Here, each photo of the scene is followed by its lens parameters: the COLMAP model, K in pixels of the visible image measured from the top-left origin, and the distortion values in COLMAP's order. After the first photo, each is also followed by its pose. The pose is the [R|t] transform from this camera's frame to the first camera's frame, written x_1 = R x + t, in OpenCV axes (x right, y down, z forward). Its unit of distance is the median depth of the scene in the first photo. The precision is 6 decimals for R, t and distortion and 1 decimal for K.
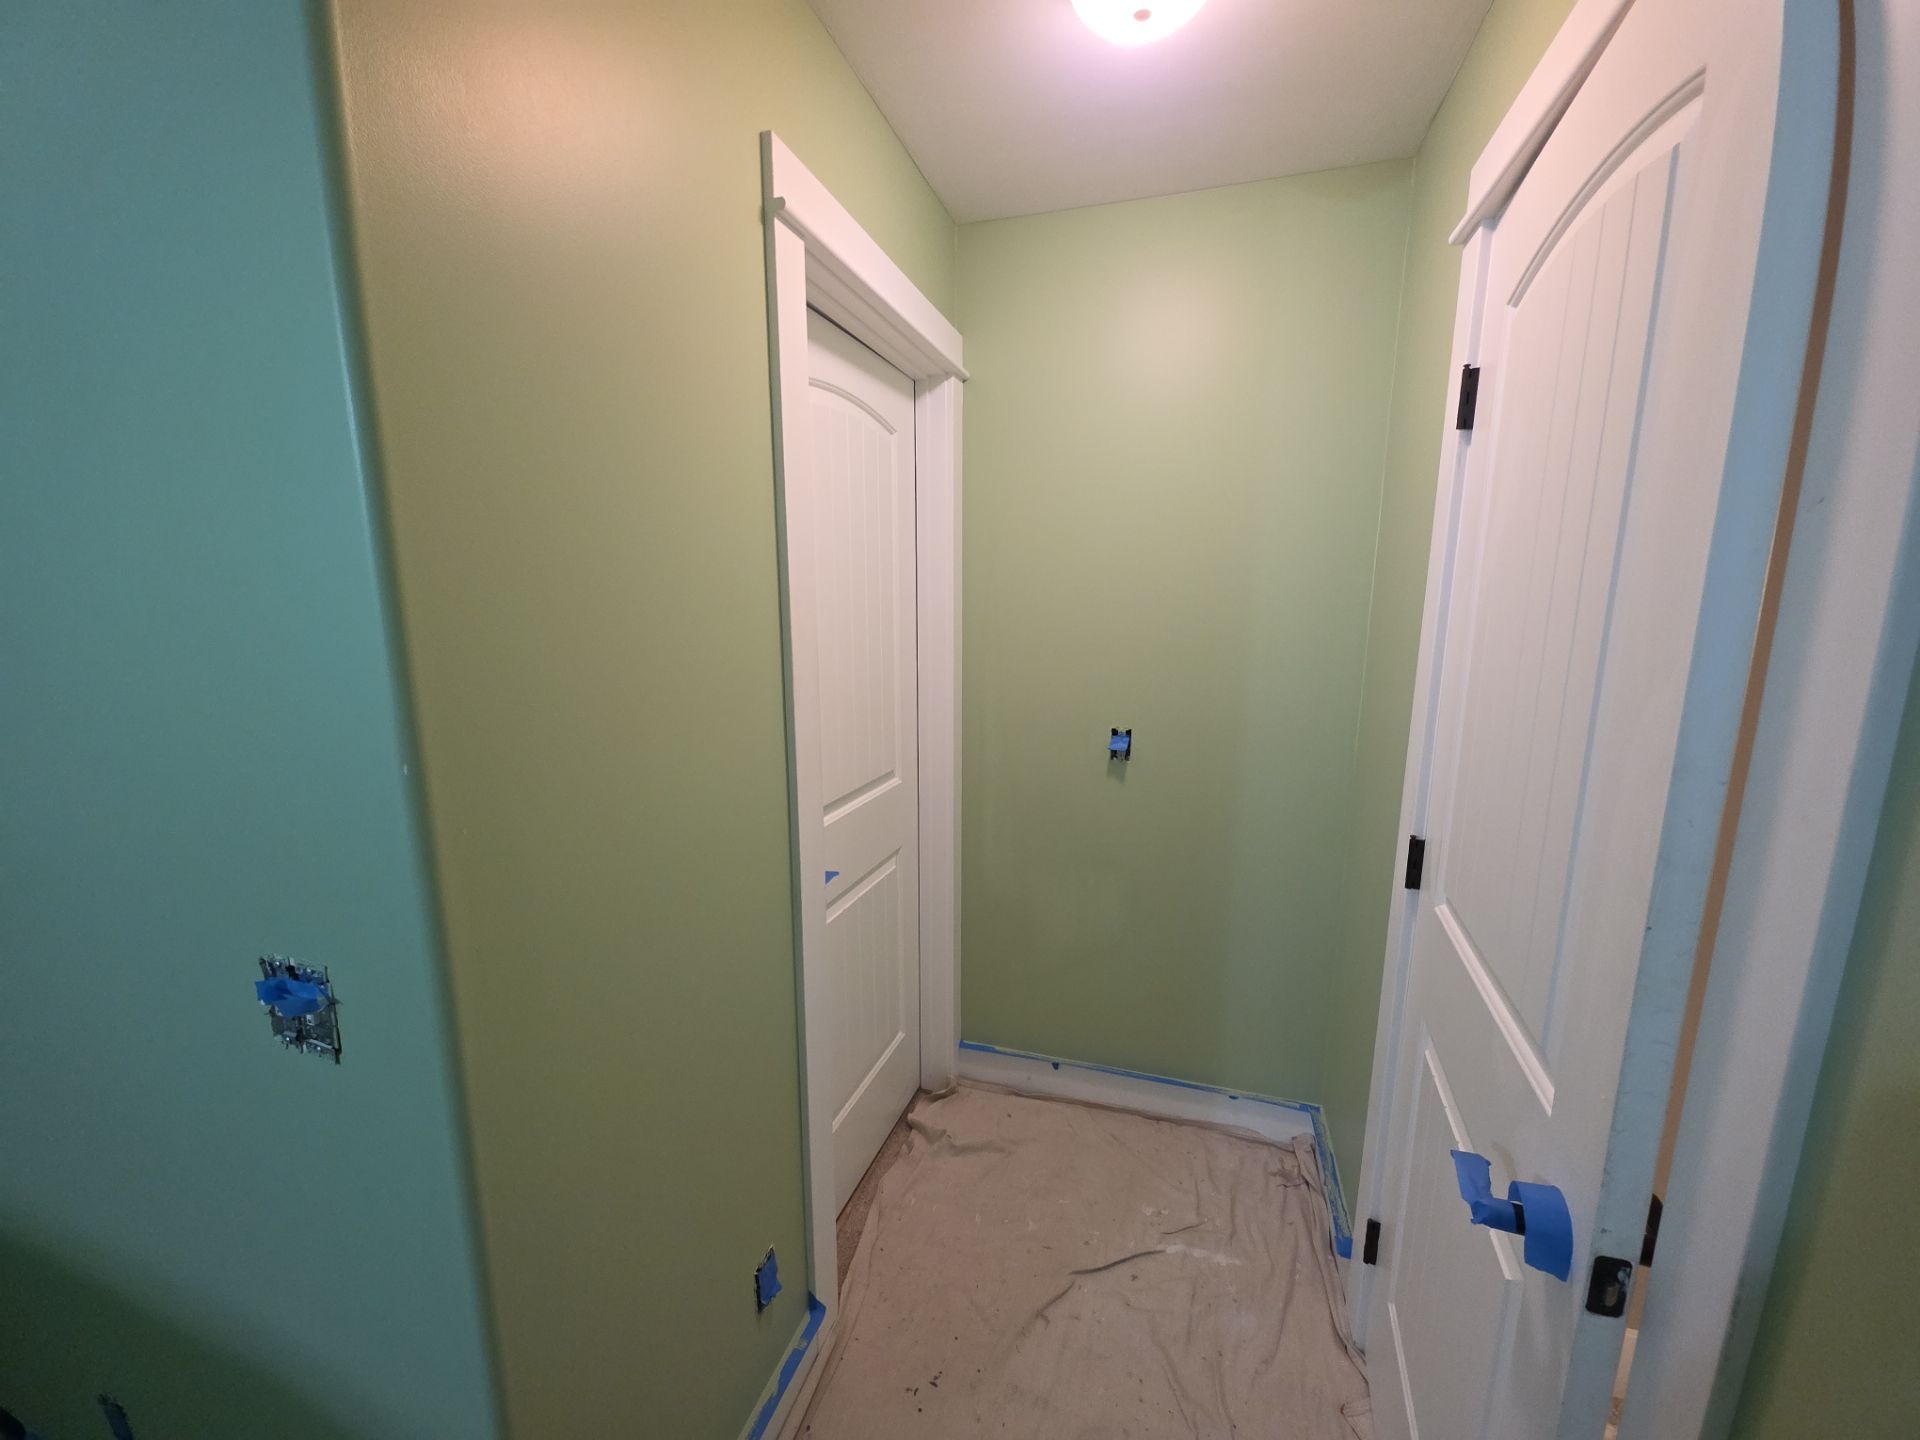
lens RADIAL K [[758.6, 0, 951.9], [0, 758.6, 724.7], [0, 0, 1]] dist [0.000462, -0.000091]
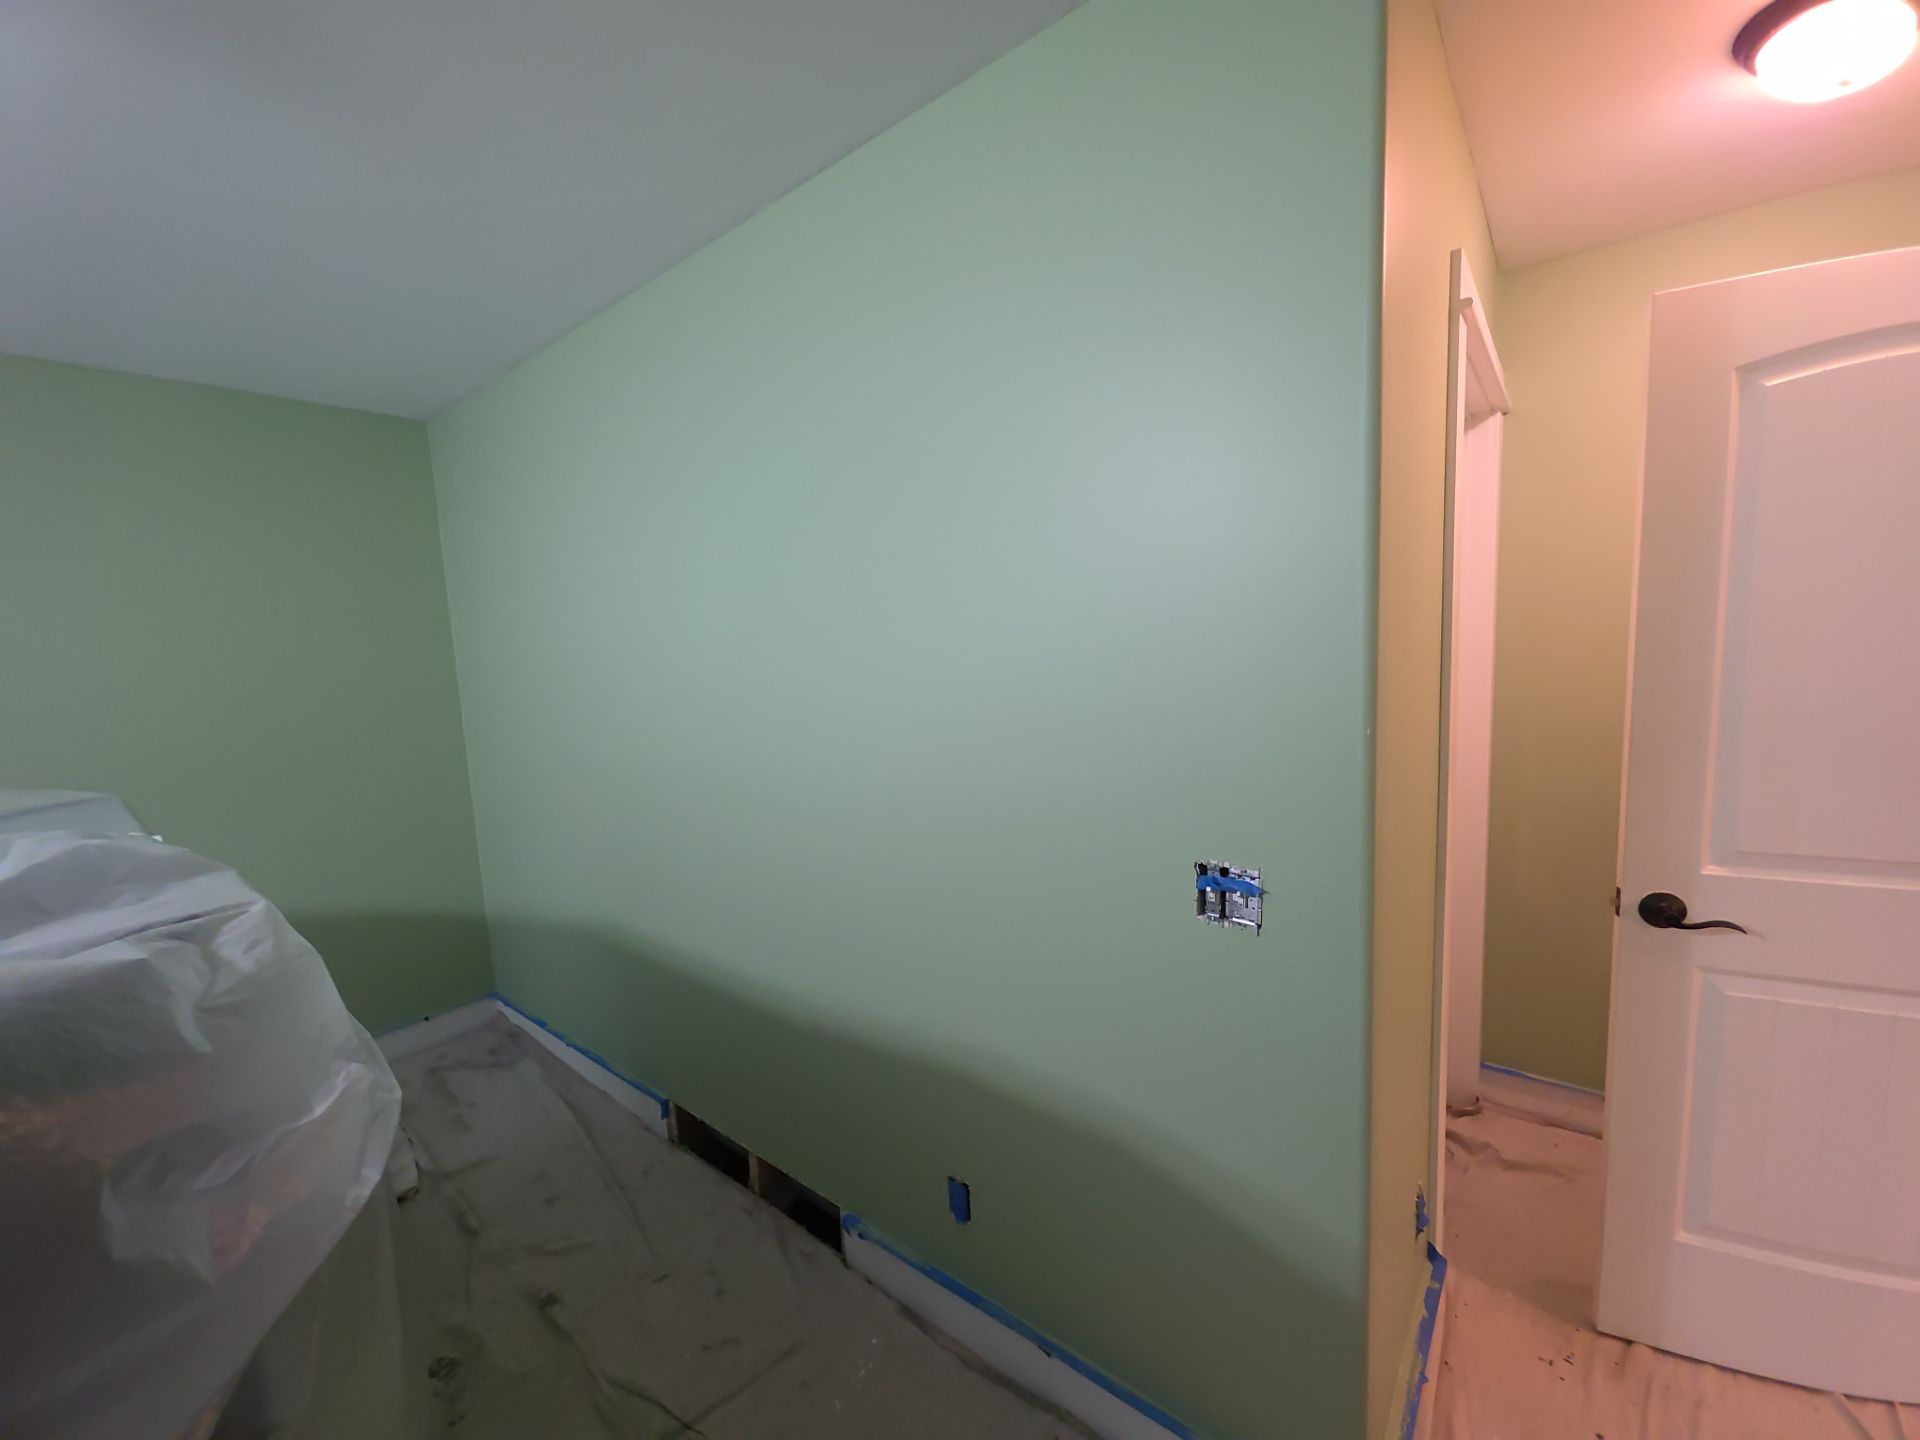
lens RADIAL K [[758.6, 0, 958.6], [0, 758.6, 722.2], [0, 0, 1]] dist [0.000462, -0.000091]
pose [[0.929746, -0.003813, -0.368183, -0.295339], [-0.017379, 0.998377, -0.054228, 0.044417], [0.367792, 0.056817, 0.928171, -0.228583]]
